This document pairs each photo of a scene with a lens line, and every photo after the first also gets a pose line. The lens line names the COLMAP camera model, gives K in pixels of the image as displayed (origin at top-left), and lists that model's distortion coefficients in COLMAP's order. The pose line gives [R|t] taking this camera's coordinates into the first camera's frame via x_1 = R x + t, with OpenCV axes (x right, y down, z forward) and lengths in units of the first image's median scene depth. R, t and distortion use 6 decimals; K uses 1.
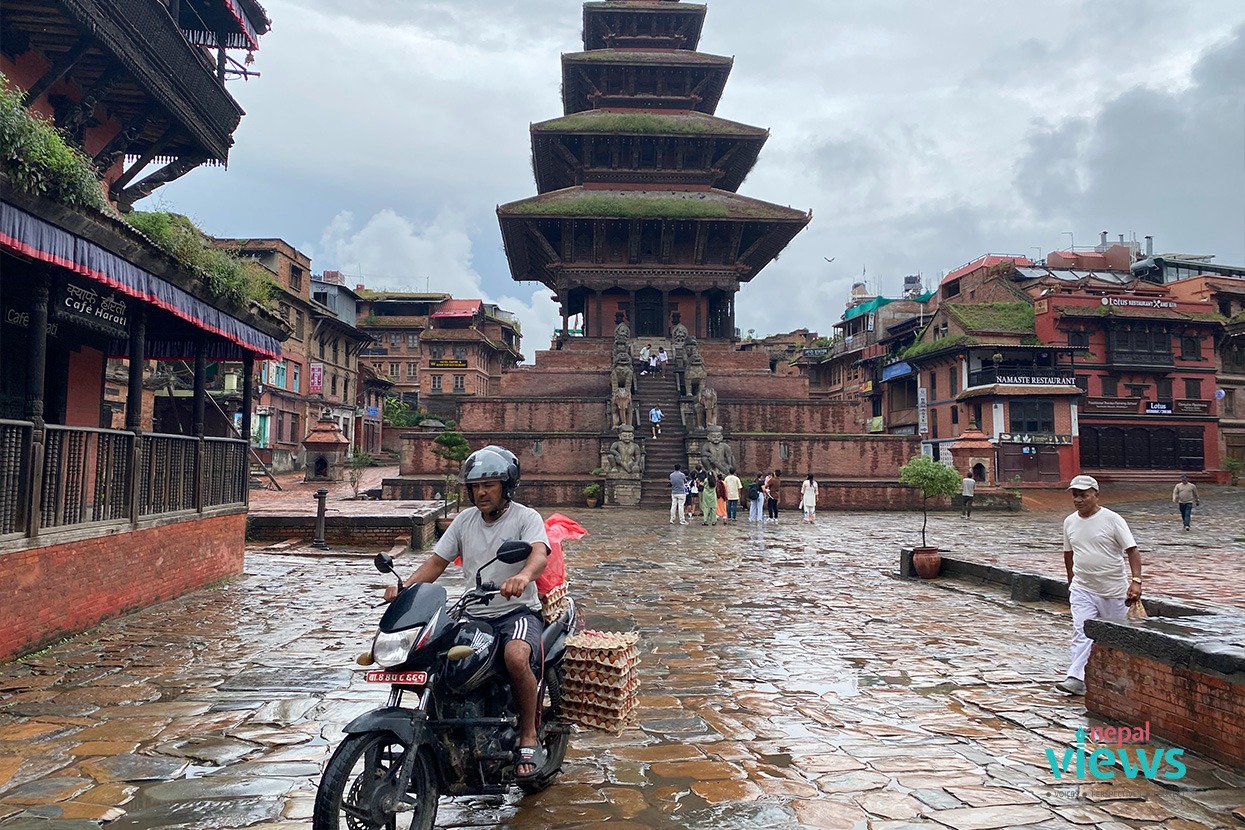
lens RADIAL K [[1000.1, 0, 651.3], [0, 1000.1, 380.1], [0, 0, 1]] dist [0.067090, -0.091040]
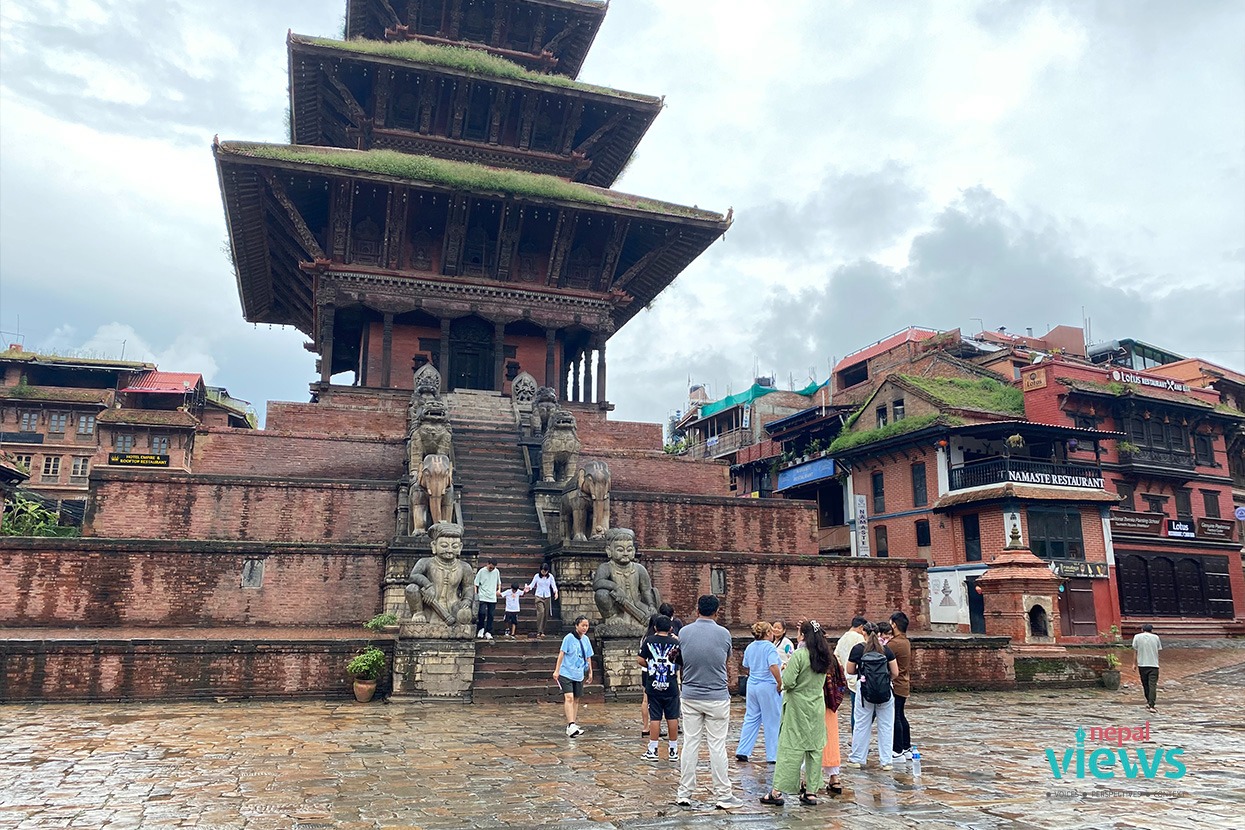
lens RADIAL K [[1000.1, 0, 651.3], [0, 1000.1, 380.1], [0, 0, 1]] dist [0.067090, -0.091040]
pose [[0.972734, 0.052973, 0.225792, -0.033799], [-0.020504, 0.989396, -0.143788, 0.035147], [-0.231014, 0.135238, 0.963506, 0.391809]]
